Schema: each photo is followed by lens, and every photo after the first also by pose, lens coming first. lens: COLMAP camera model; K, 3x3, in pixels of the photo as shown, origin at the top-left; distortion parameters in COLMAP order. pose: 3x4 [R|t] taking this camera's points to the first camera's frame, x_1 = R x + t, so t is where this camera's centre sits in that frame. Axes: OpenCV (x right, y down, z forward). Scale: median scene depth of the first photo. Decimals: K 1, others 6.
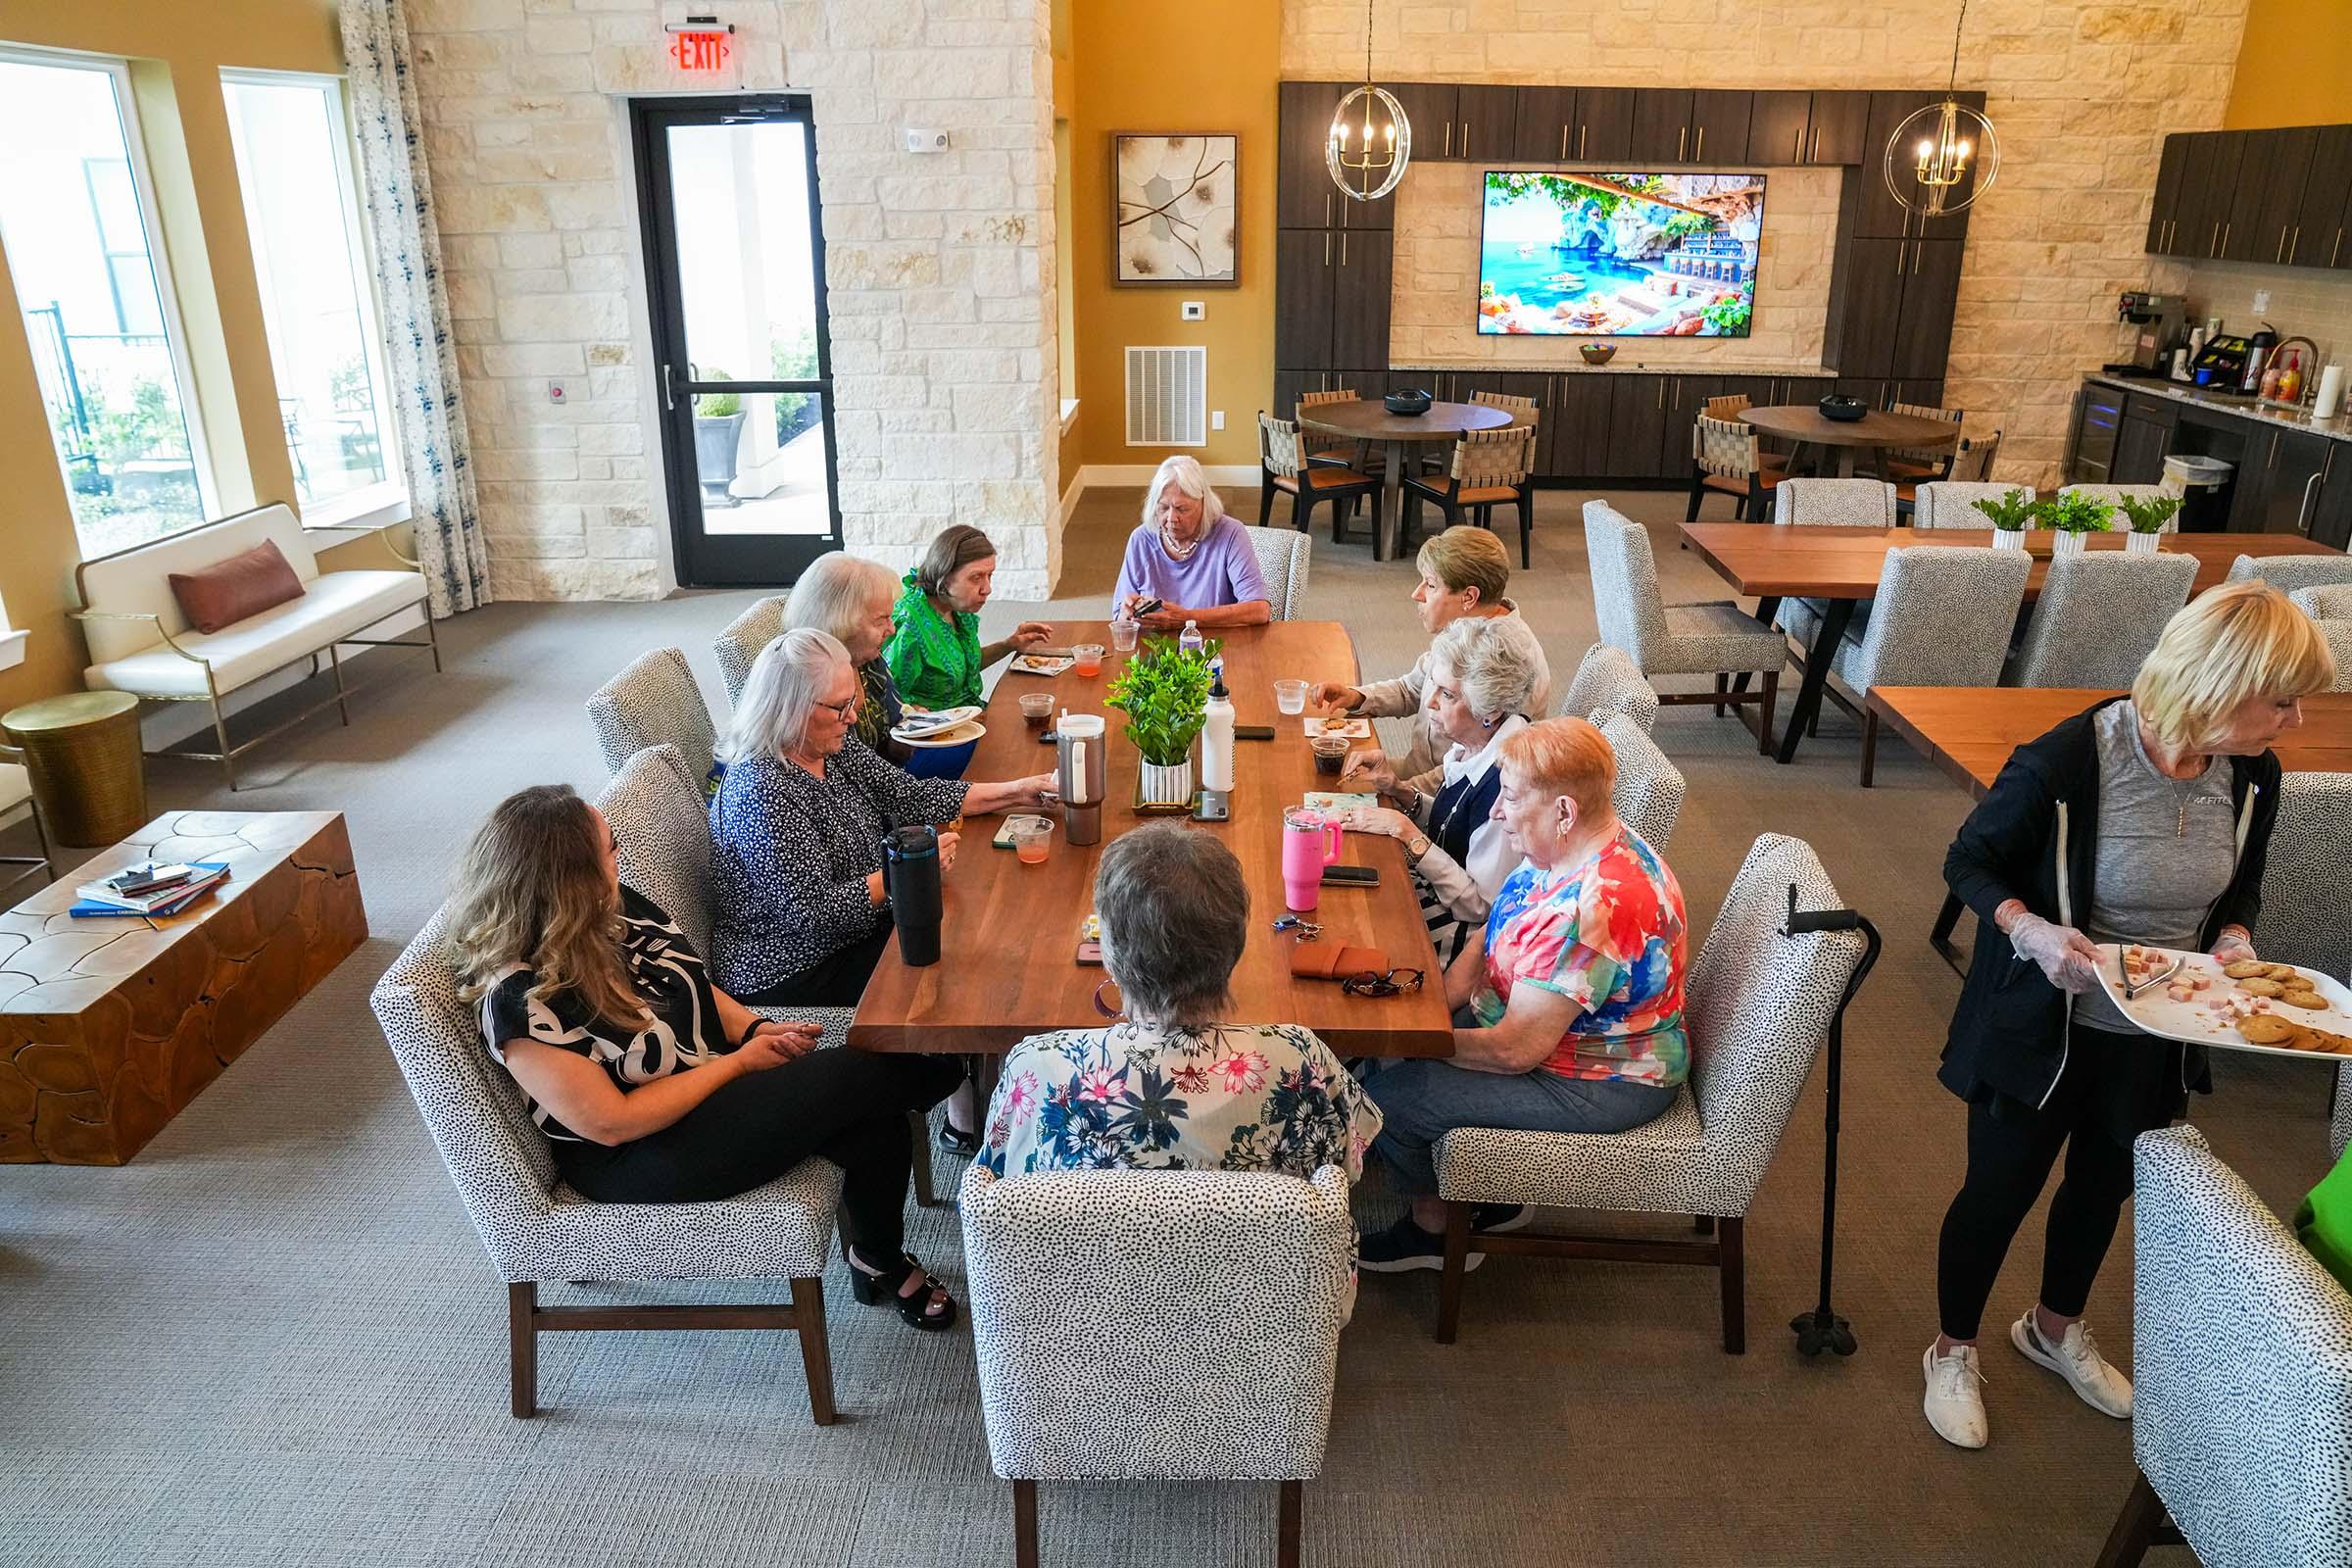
lens RADIAL K [[1657.6, 0, 1187.3], [0, 1657.6, 787.5], [0, 0, 1]] dist [-0.114195, 0.078147]
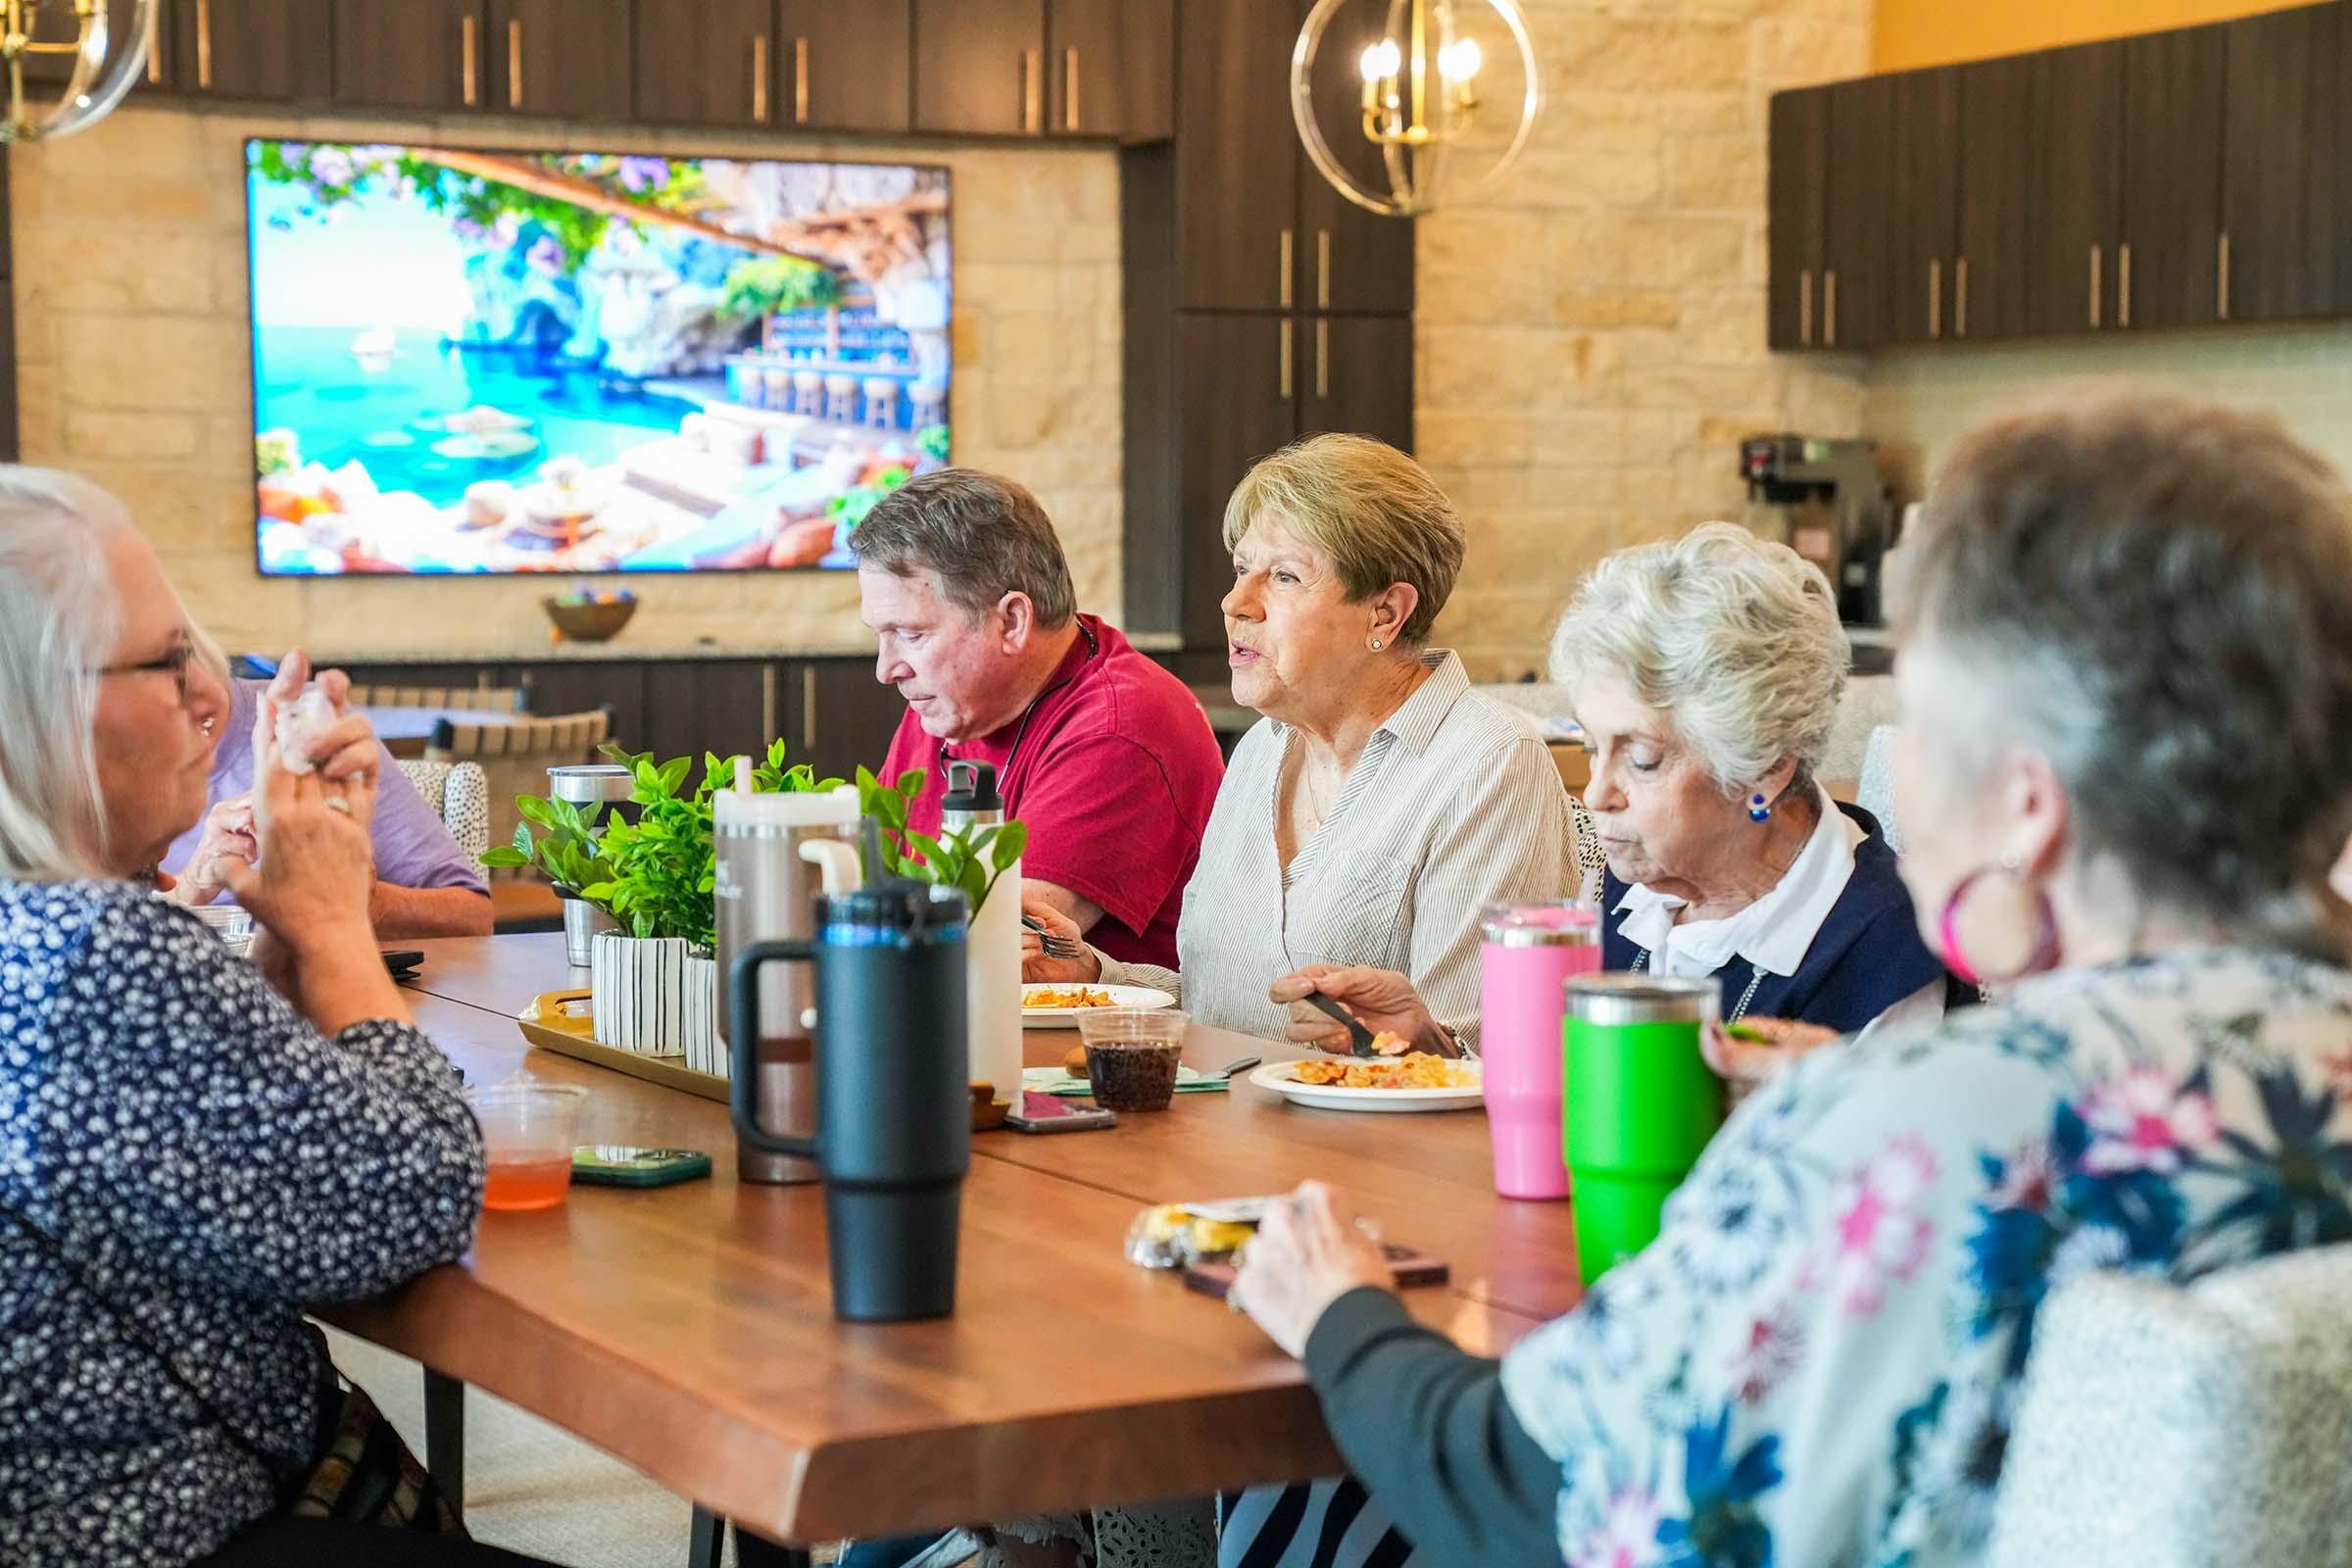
lens RADIAL K [[4574.2, 0, 1203.3], [0, 4574.2, 778.4], [0, 0, 1]] dist [0.403244, 0.000000]
pose [[0.875023, -0.031276, 0.483071, -0.189046], [0.173336, 0.951987, -0.252341, 0.085991], [-0.451984, 0.304538, 0.838431, 0.071633]]
